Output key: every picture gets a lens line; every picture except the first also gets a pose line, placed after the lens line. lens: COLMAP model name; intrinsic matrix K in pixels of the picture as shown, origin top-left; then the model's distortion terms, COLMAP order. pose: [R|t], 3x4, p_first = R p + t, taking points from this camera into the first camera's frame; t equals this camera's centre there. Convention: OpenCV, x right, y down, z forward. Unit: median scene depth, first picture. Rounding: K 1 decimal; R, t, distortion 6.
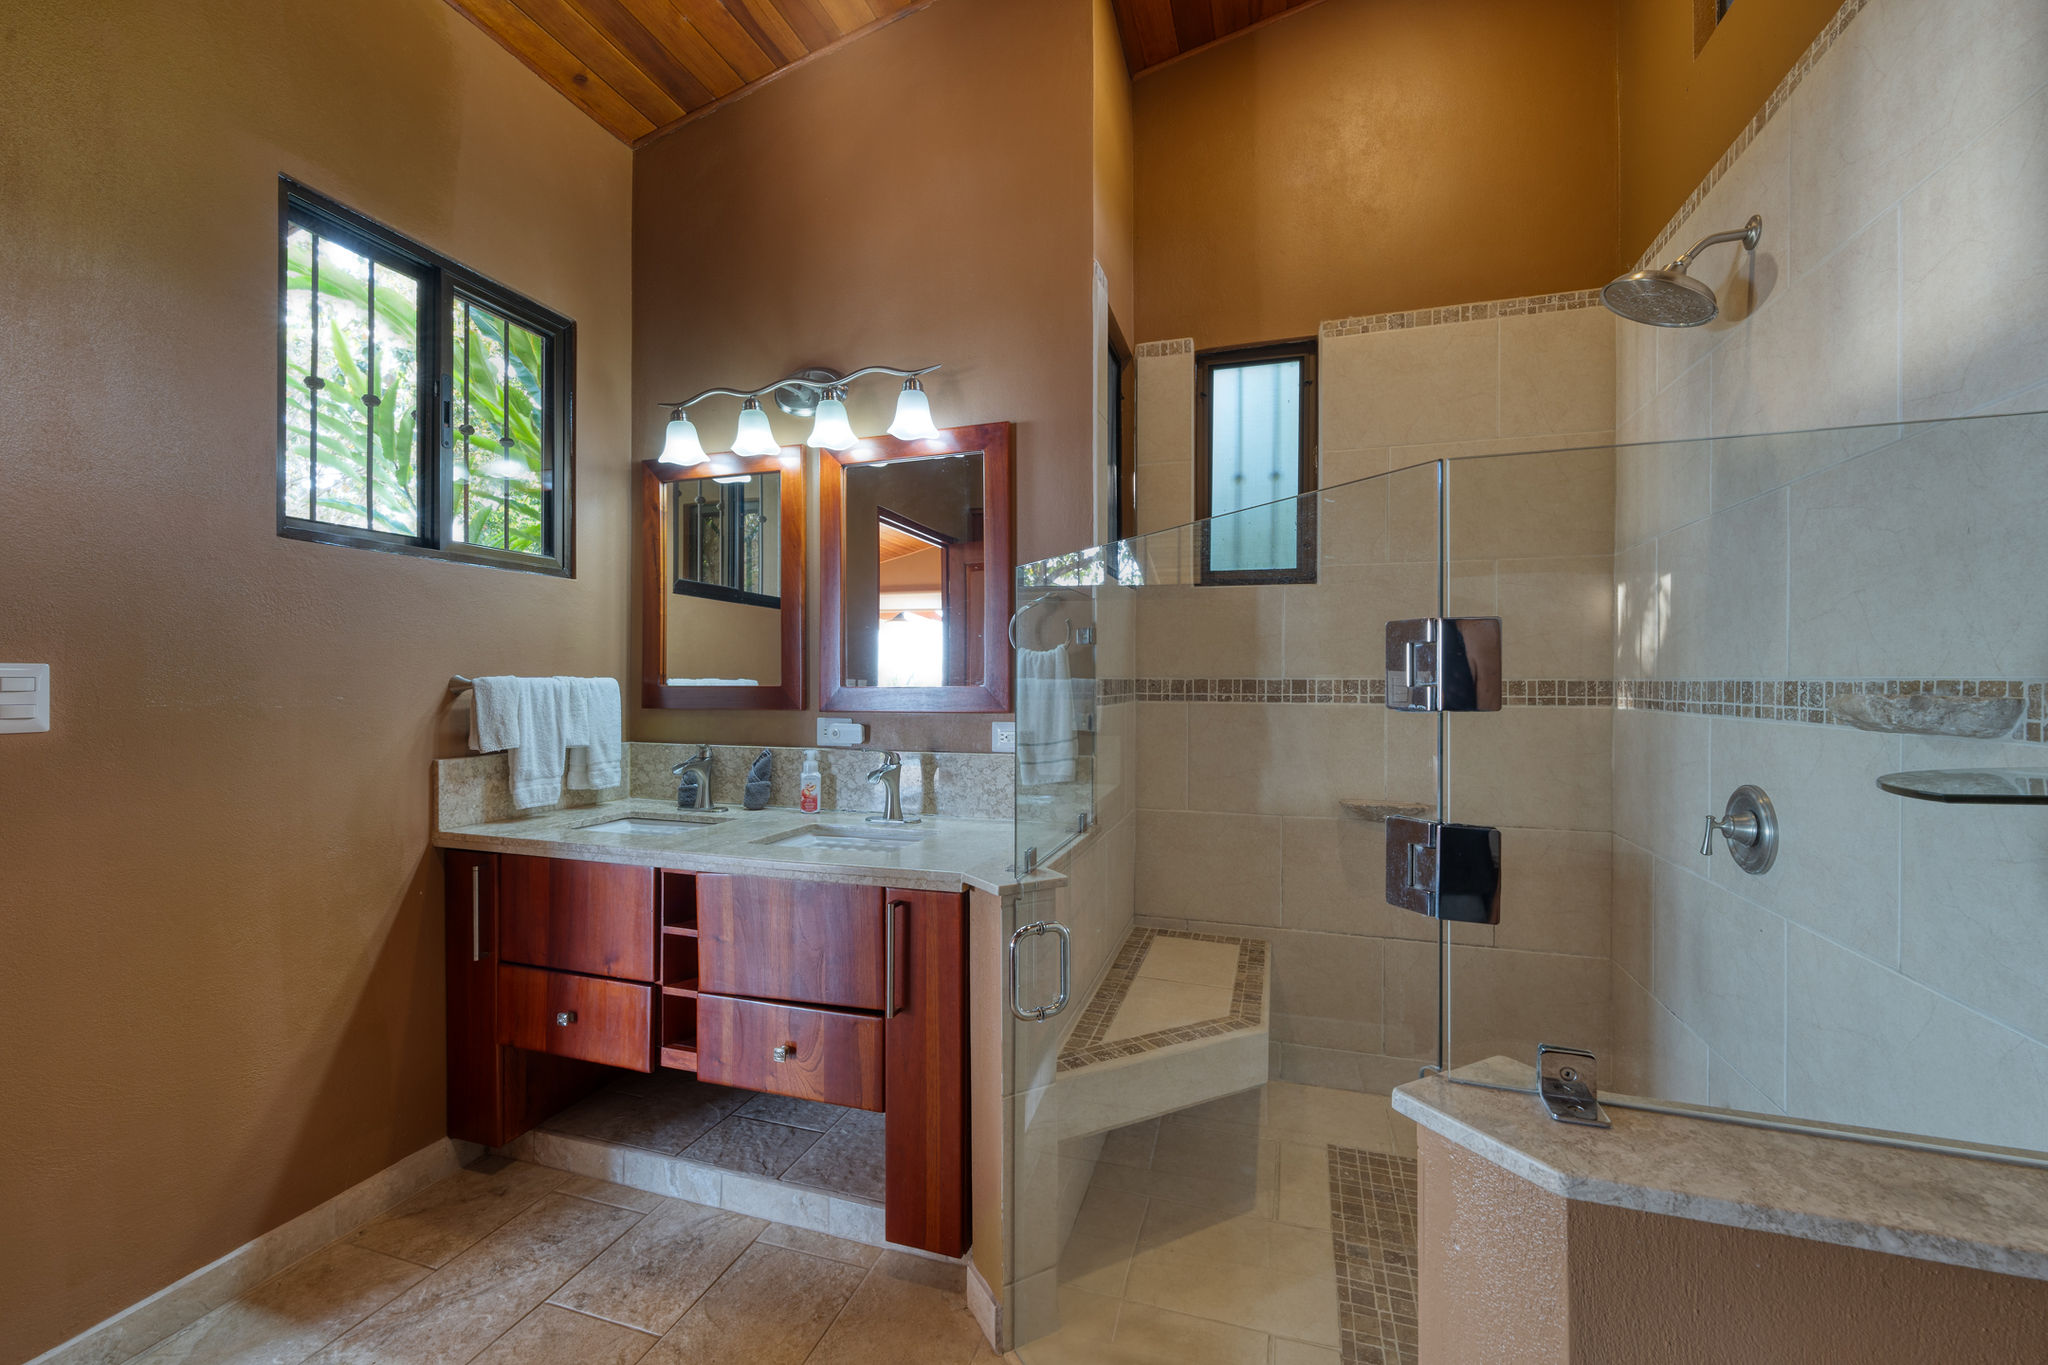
lens RADIAL K [[825.7, 0, 1023.7], [0, 825.7, 678.5], [0, 0, 1]] dist [0.001479, -0.000336]
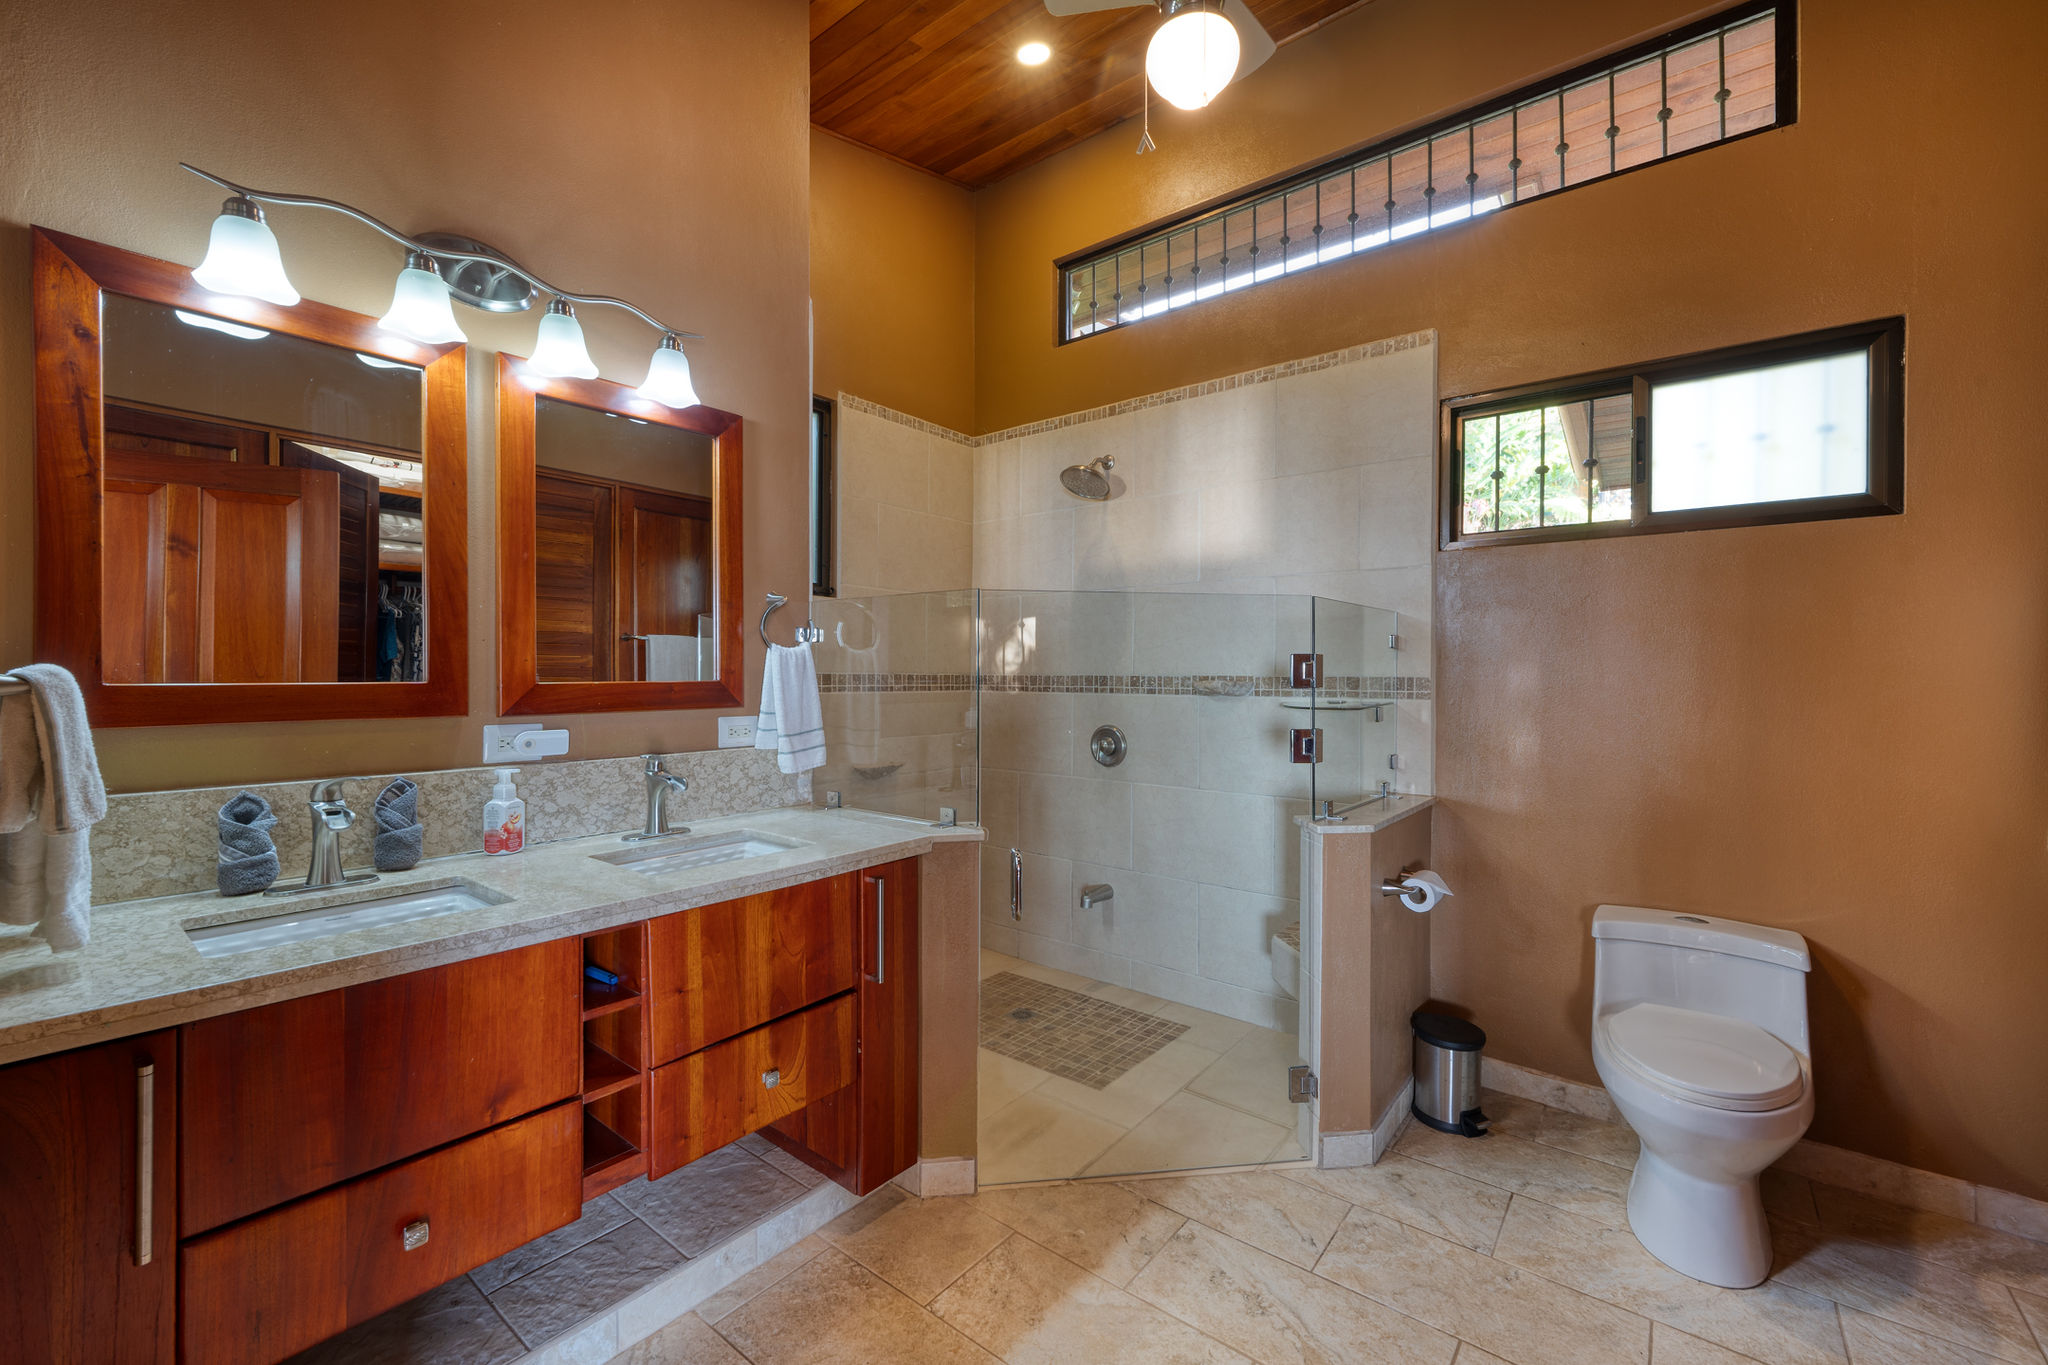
lens RADIAL K [[825.7, 0, 1022.6], [0, 825.7, 678.2], [0, 0, 1]] dist [0.001479, -0.000336]
pose [[0.358176, -0.003528, 0.933648, -0.934647], [-0.004011, 0.999978, 0.005317, -0.000270], [-0.933646, -0.005649, 0.358153, 0.362922]]
